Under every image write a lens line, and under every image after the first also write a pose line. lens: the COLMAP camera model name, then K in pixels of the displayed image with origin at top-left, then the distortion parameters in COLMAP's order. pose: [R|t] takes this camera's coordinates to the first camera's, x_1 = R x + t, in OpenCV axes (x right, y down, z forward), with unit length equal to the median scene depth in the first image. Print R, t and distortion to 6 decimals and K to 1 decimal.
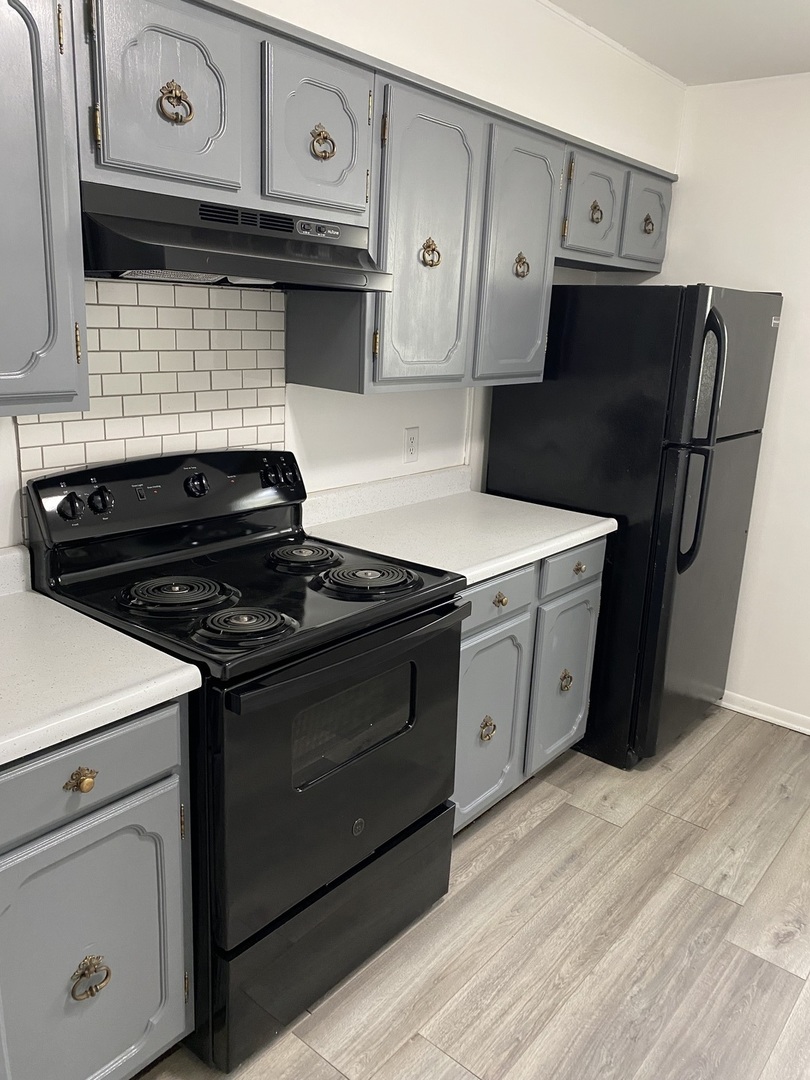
lens RADIAL K [[843.0, 0, 405.0], [0, 843.0, 540.0], [0, 0, 1]] dist [0.095532, -0.133327]
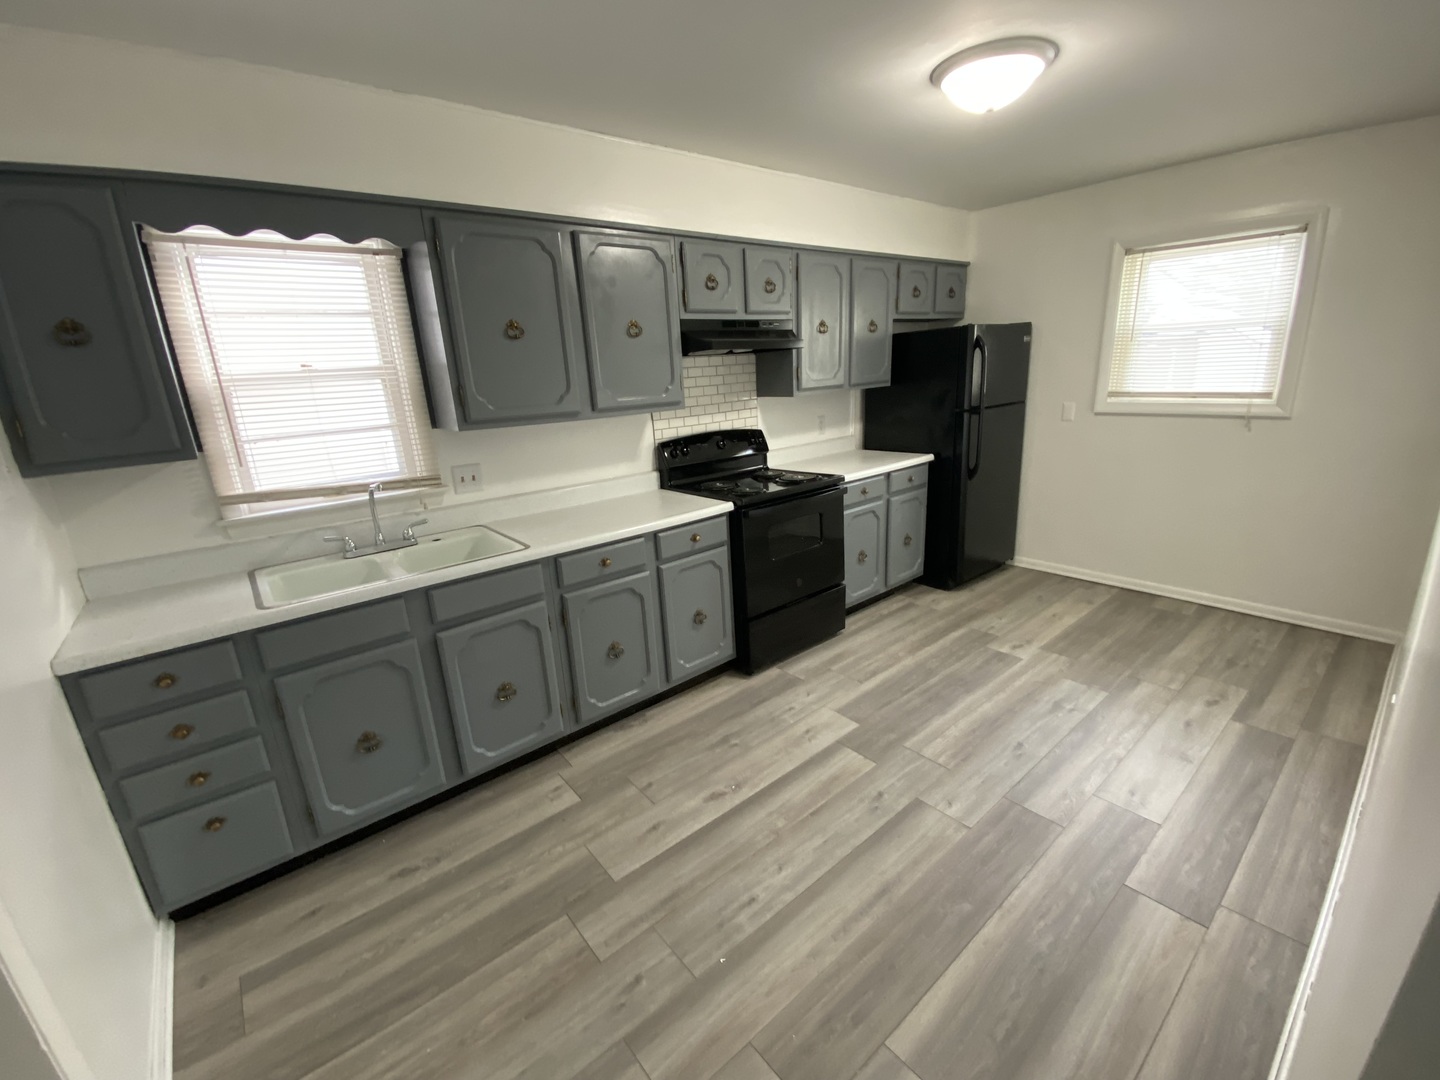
lens RADIAL K [[607.8, 0, 705.6], [0, 607.8, 557.5], [0, 0, 1]] dist [0.060213, -0.000087]
pose [[0.975029, -0.045635, -0.217339, 0.050398], [0.052204, 0.998334, 0.024578, 0.180153], [0.215856, -0.035310, 0.975787, -0.565479]]
